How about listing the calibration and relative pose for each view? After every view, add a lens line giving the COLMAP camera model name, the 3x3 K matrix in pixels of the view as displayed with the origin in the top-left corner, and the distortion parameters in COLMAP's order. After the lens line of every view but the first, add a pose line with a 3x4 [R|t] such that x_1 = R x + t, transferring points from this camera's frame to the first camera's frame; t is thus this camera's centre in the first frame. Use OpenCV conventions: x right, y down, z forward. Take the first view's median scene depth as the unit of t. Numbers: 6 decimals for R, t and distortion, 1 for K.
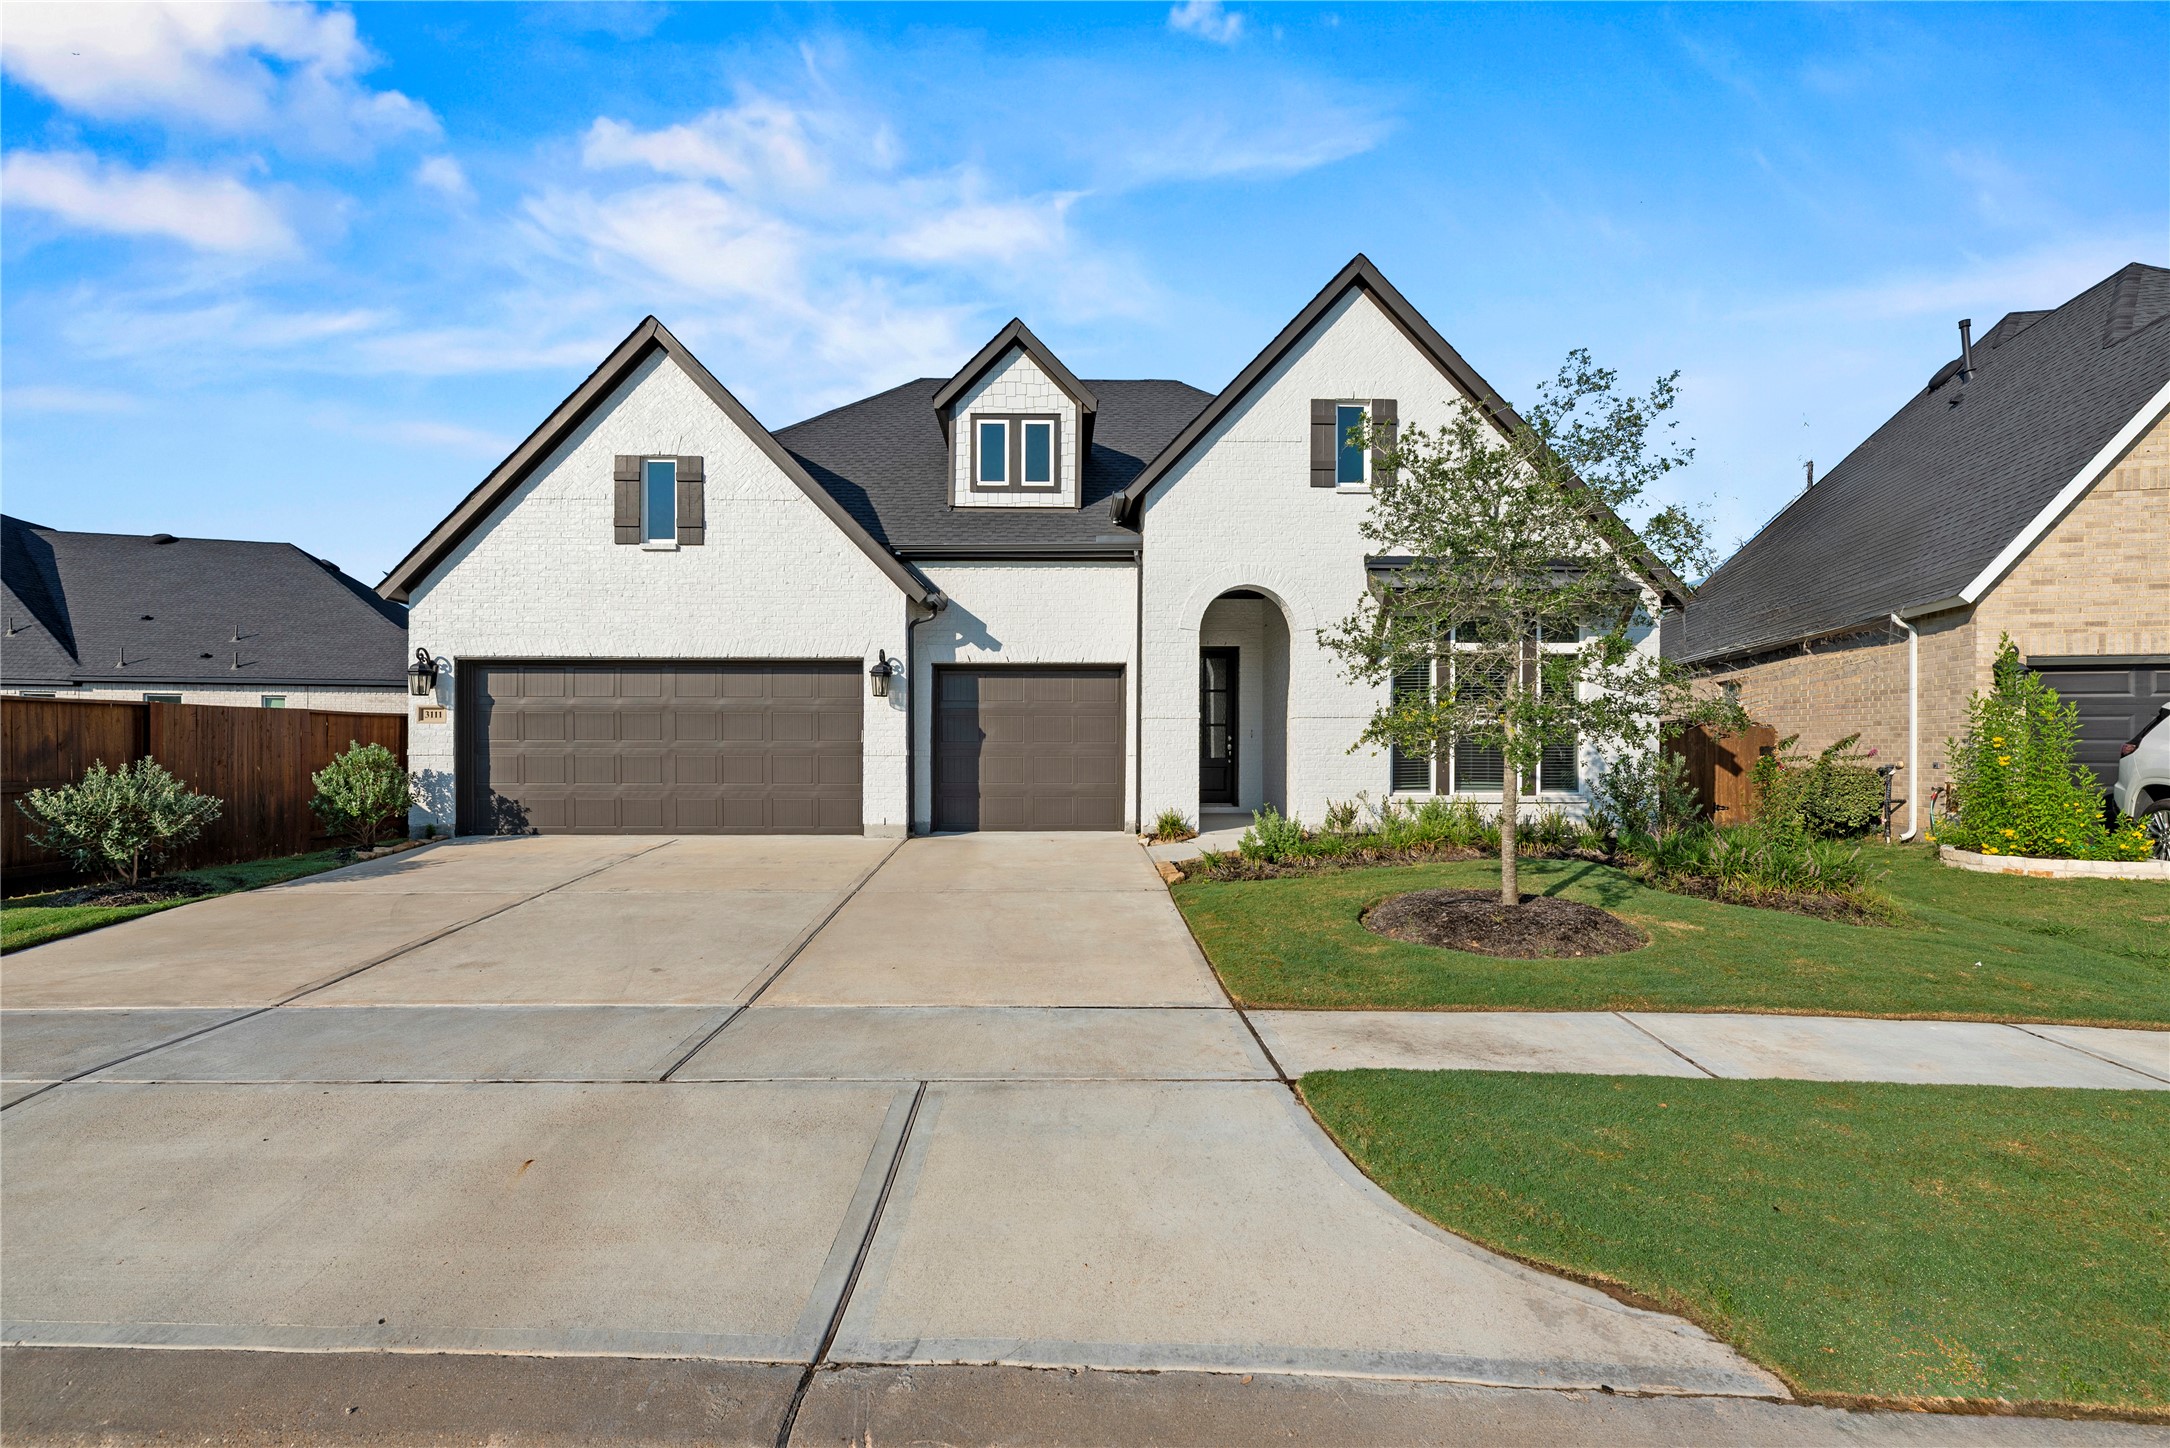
lens RADIAL K [[1012.9, 0, 1079.6], [0, 1012.9, 759.9], [0, 0, 1]] dist [0.001542, 0.000384]
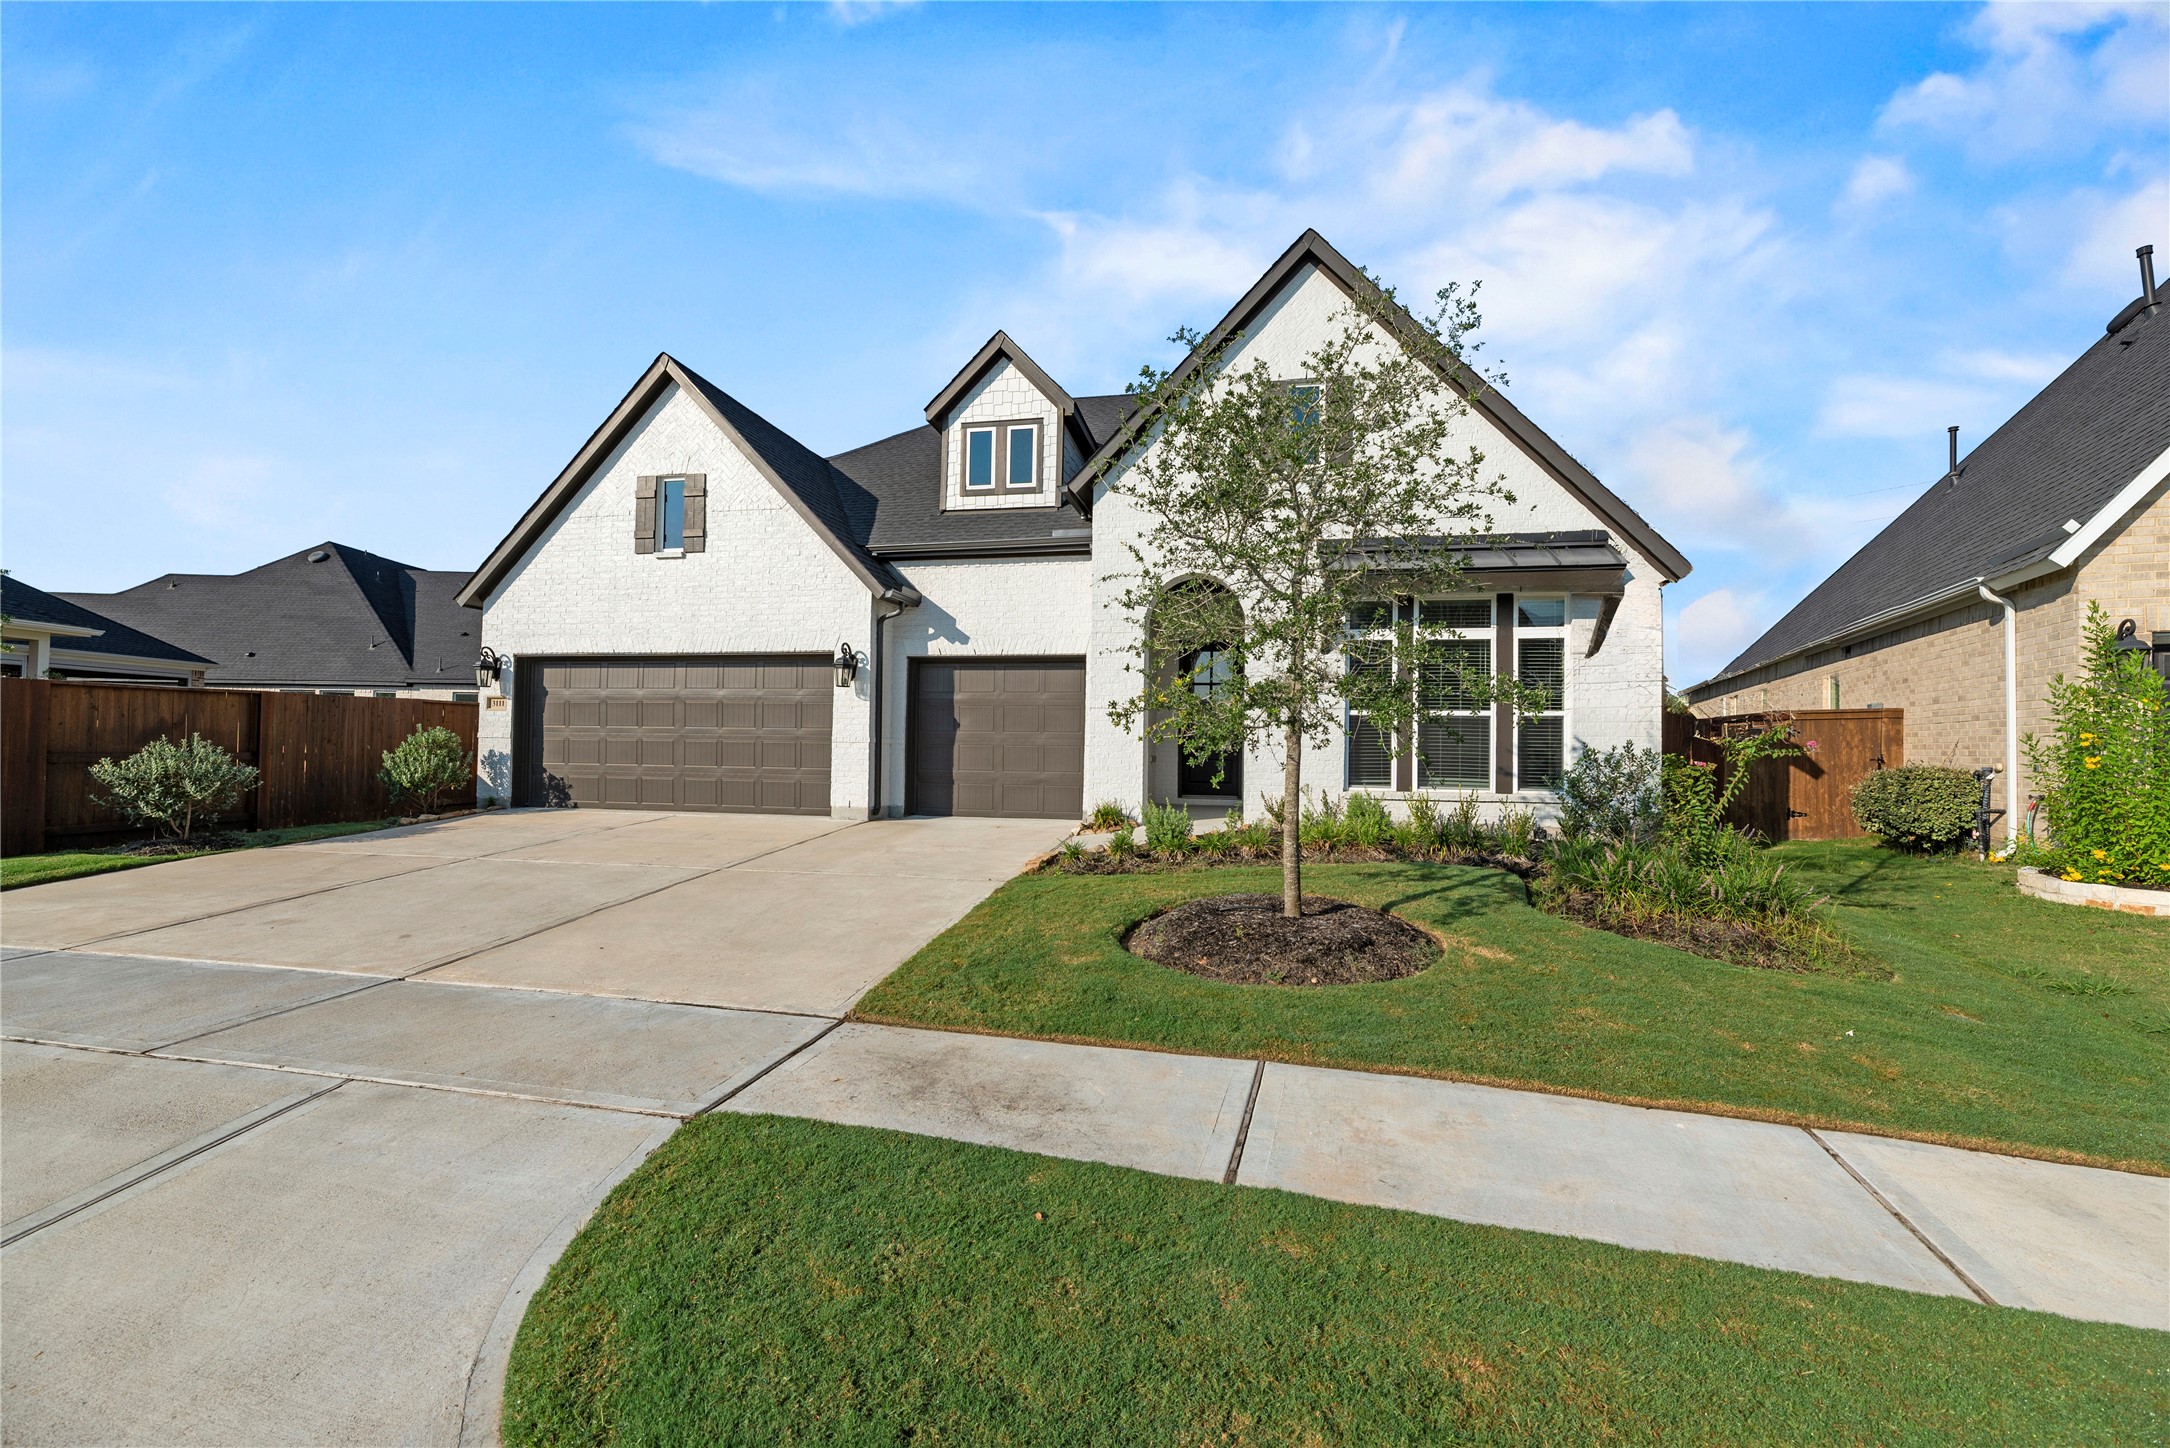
lens RADIAL K [[898.4, 0, 1088.0], [0, 898.4, 730.3], [0, 0, 1]] dist [-0.001115, -0.000304]
pose [[0.976403, 0.007923, -0.215809, 0.250777], [-0.014043, 0.999541, -0.026842, 0.004794], [0.215498, 0.029239, 0.976067, 0.127302]]
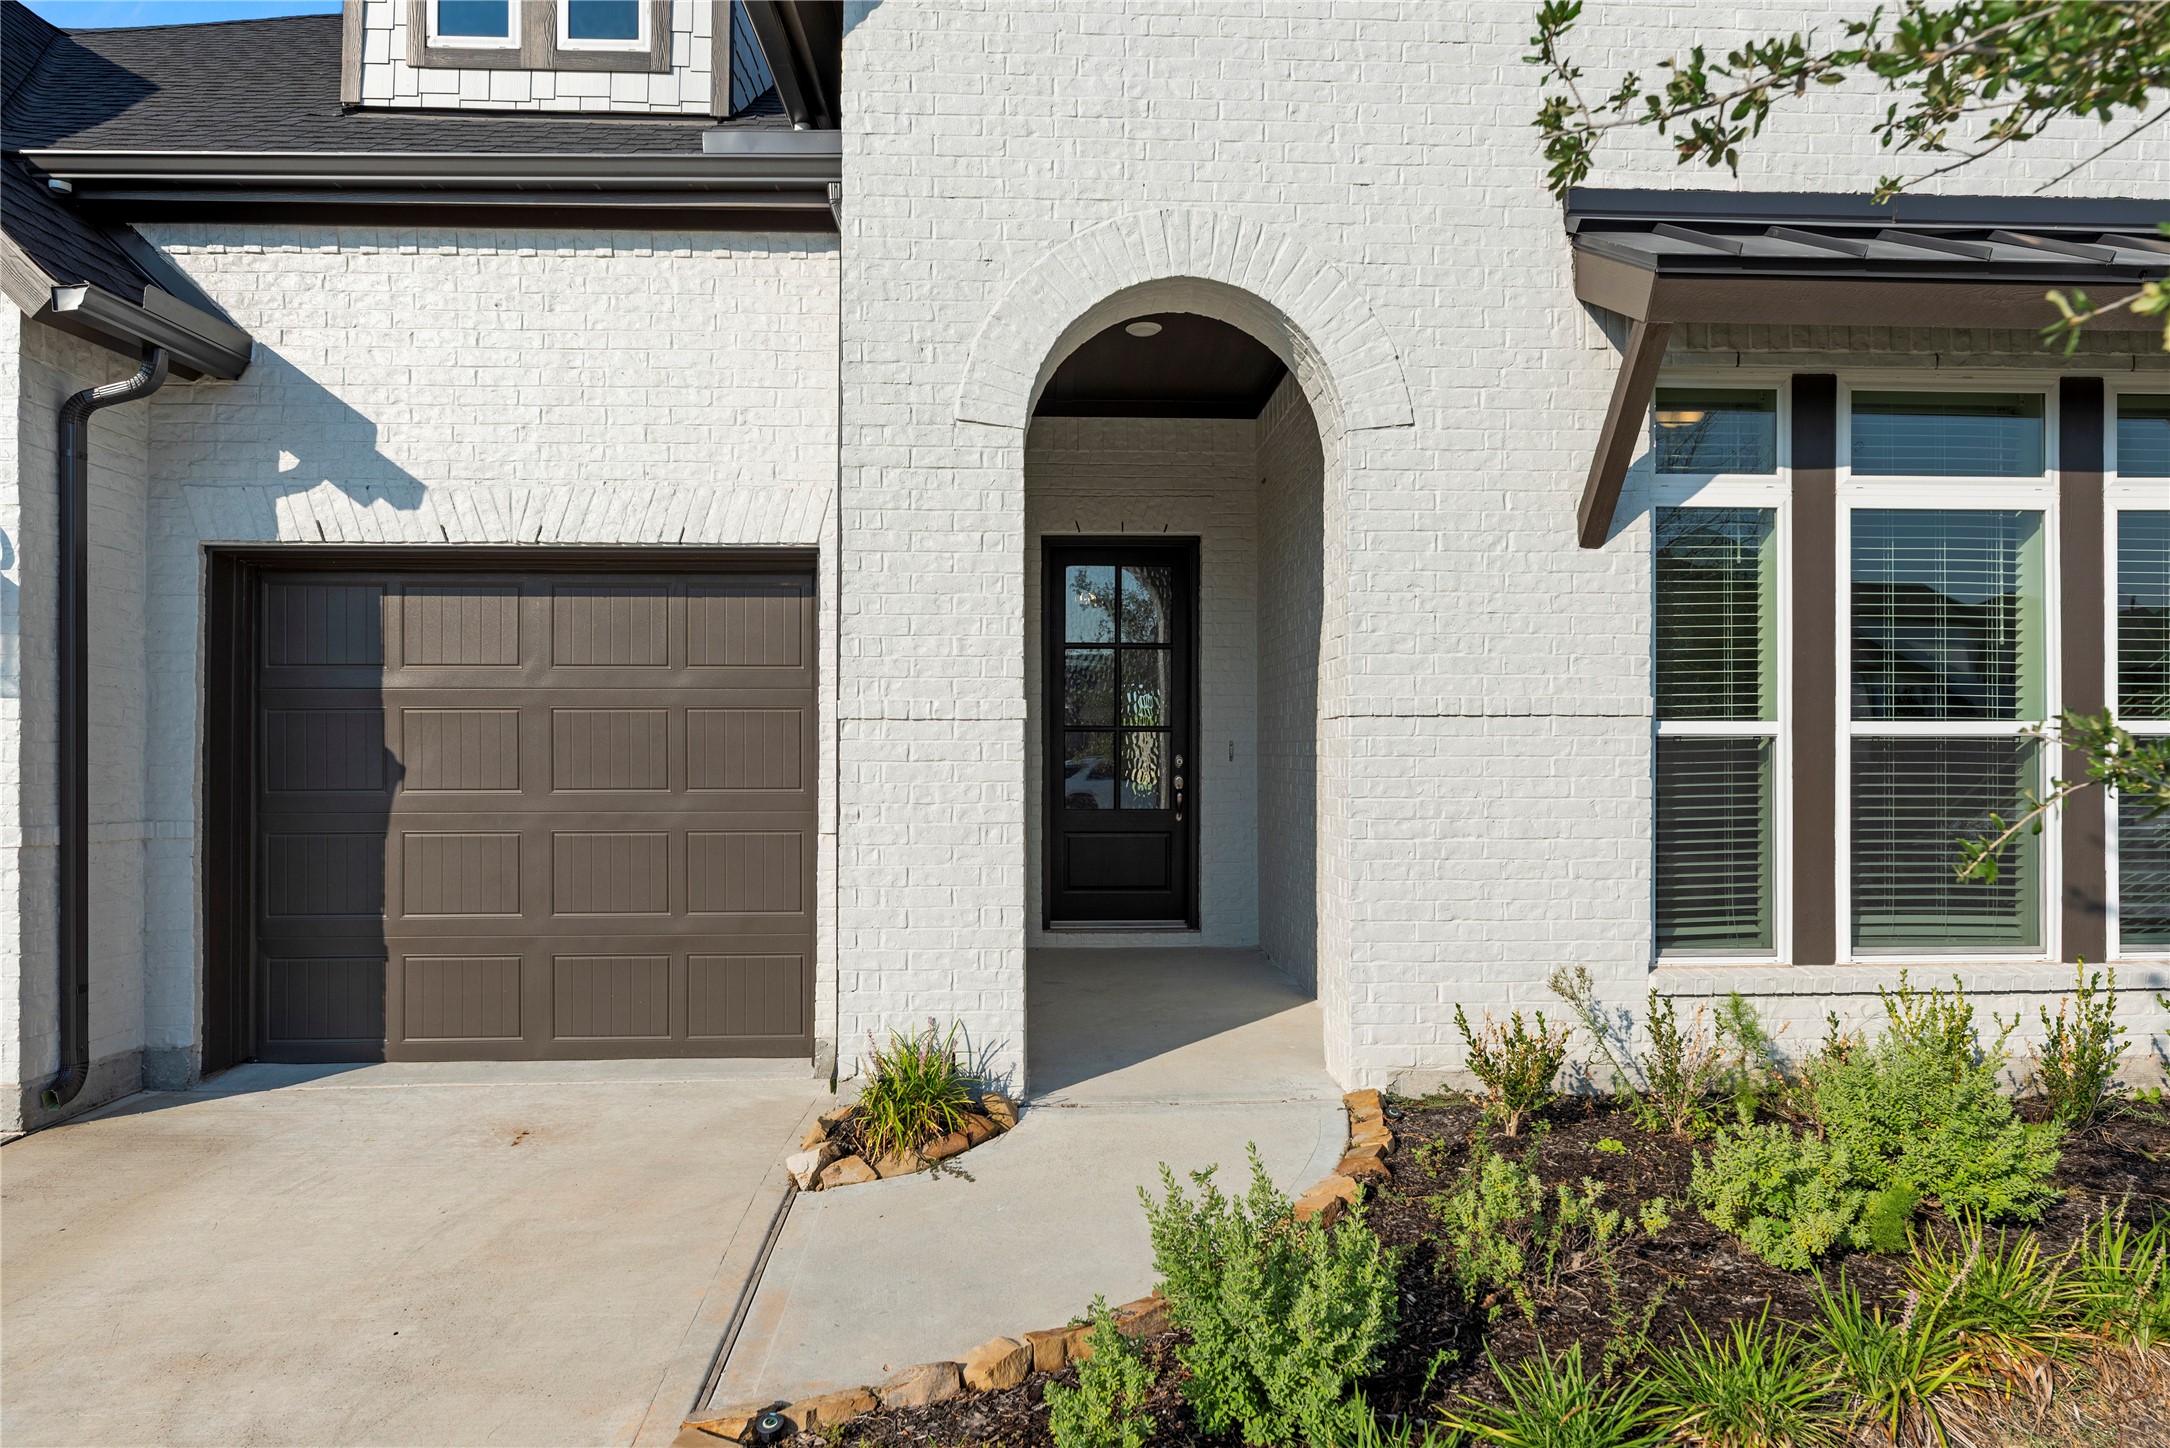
lens RADIAL K [[1286.3, 0, 1091.7], [0, 1286.3, 742.6], [0, 0, 1]] dist [-0.000892, -0.000889]
pose [[0.999703, -0.002016, 0.024272, 0.126846], [0.002247, 0.999952, -0.009494, -0.030006], [-0.024252, 0.009546, 0.999660, 0.608478]]
